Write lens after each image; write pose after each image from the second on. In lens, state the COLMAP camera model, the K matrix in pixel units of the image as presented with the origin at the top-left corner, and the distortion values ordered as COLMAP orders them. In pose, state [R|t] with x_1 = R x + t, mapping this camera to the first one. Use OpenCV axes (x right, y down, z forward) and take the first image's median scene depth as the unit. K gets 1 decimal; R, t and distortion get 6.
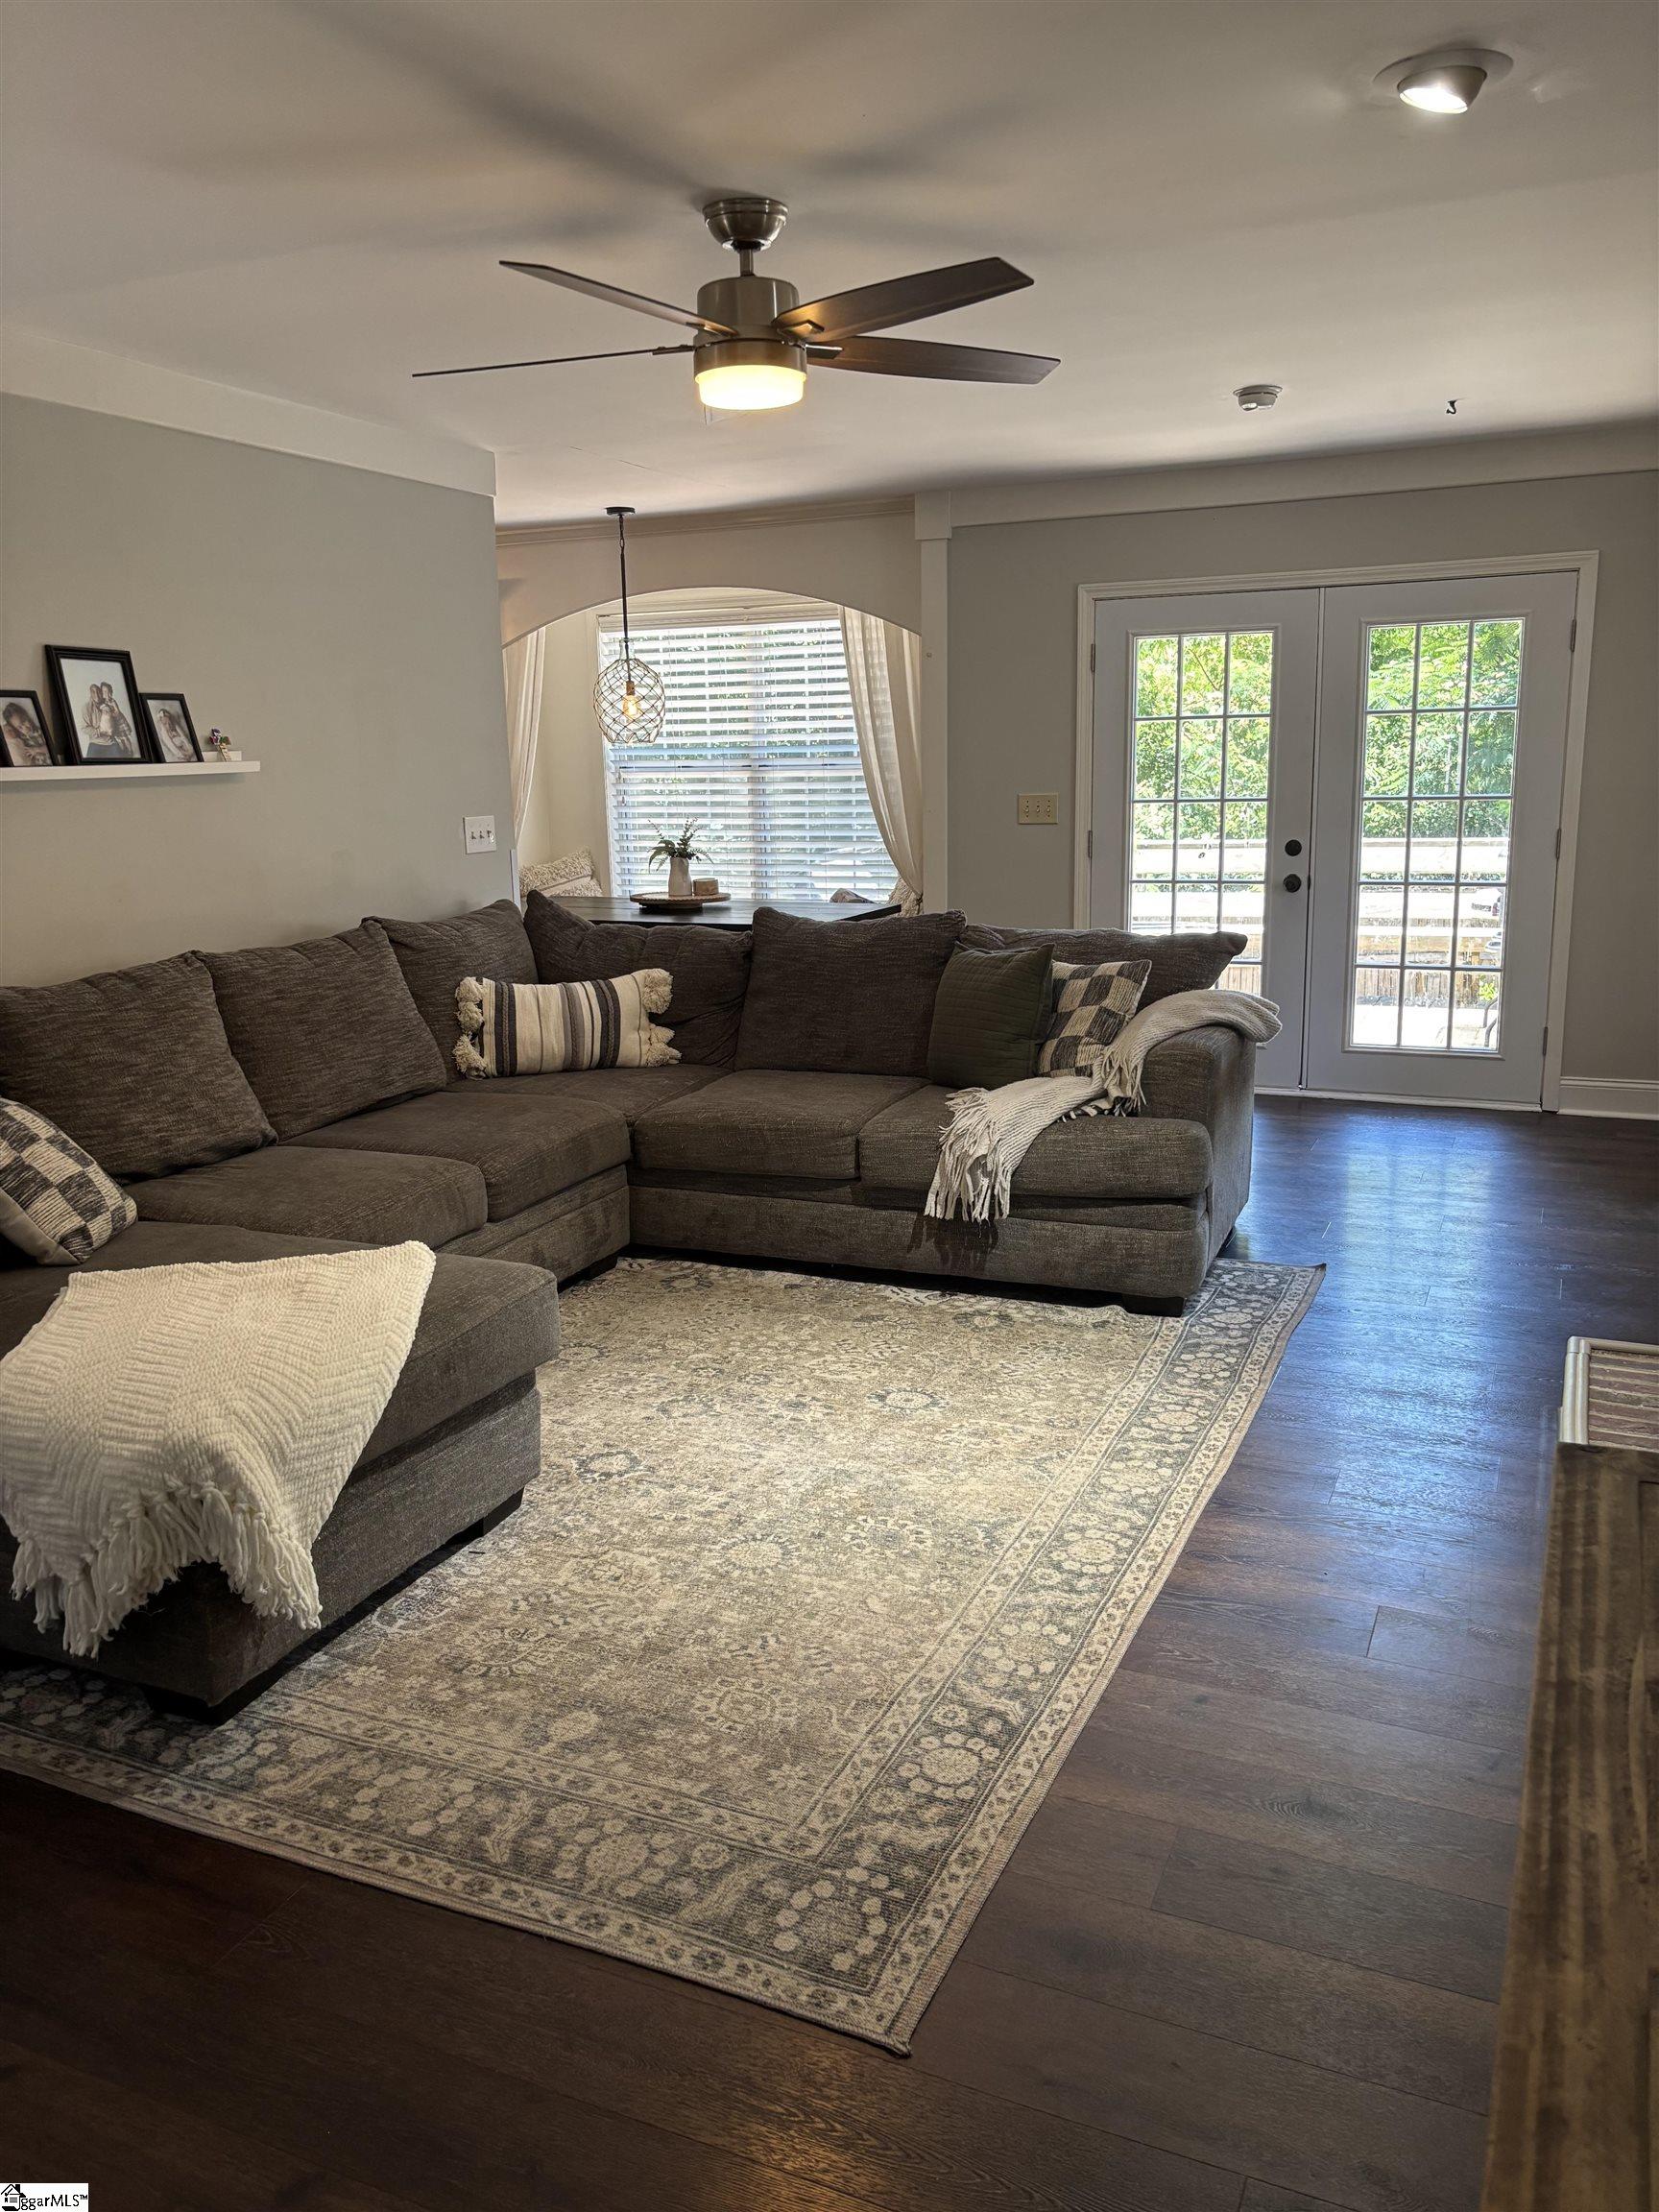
lens RADIAL K [[1653.6, 0, 829.5], [0, 1653.6, 1106.0], [0, 0, 1]] dist [0.014653, 0.004170]
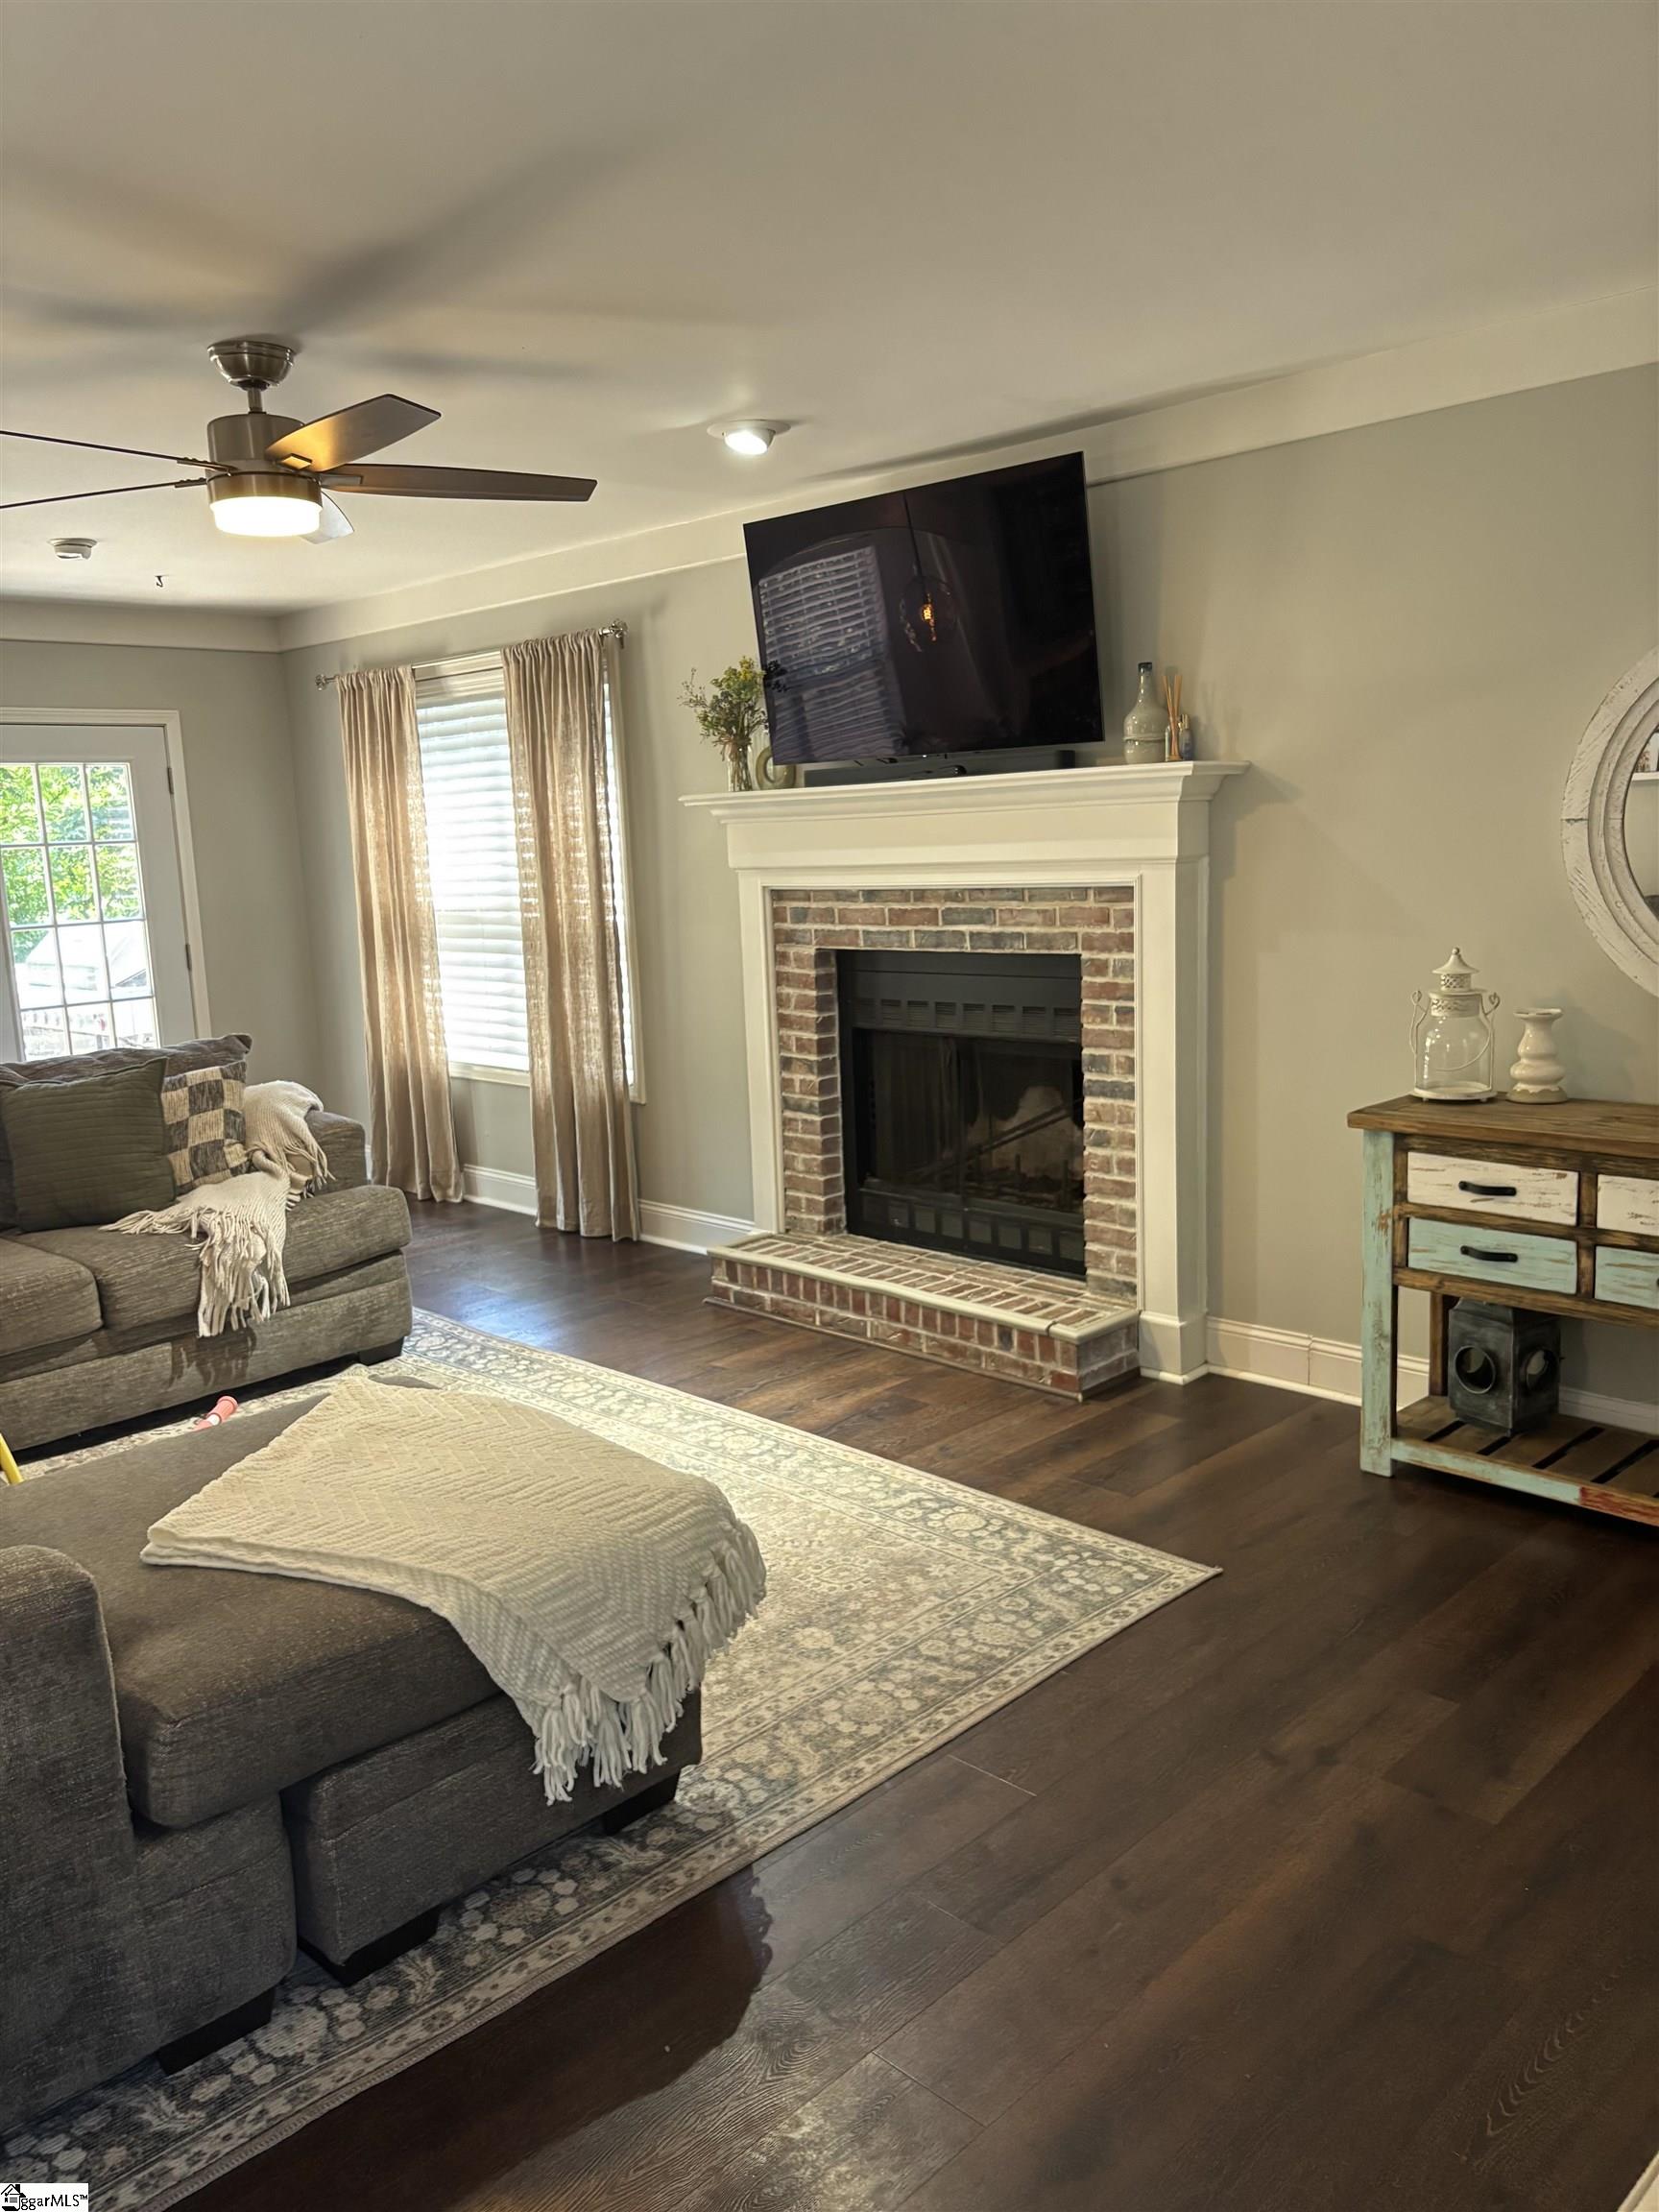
lens RADIAL K [[1712.5, 0, 729.7], [0, 1712.5, 1127.7], [0, 0, 1]] dist [0.005475, -0.001679]
pose [[0.389499, -0.157675, 0.907430, -0.984588], [0.237307, 0.969153, 0.066540, -0.064550], [-0.889930, 0.189423, 0.414901, 0.371047]]
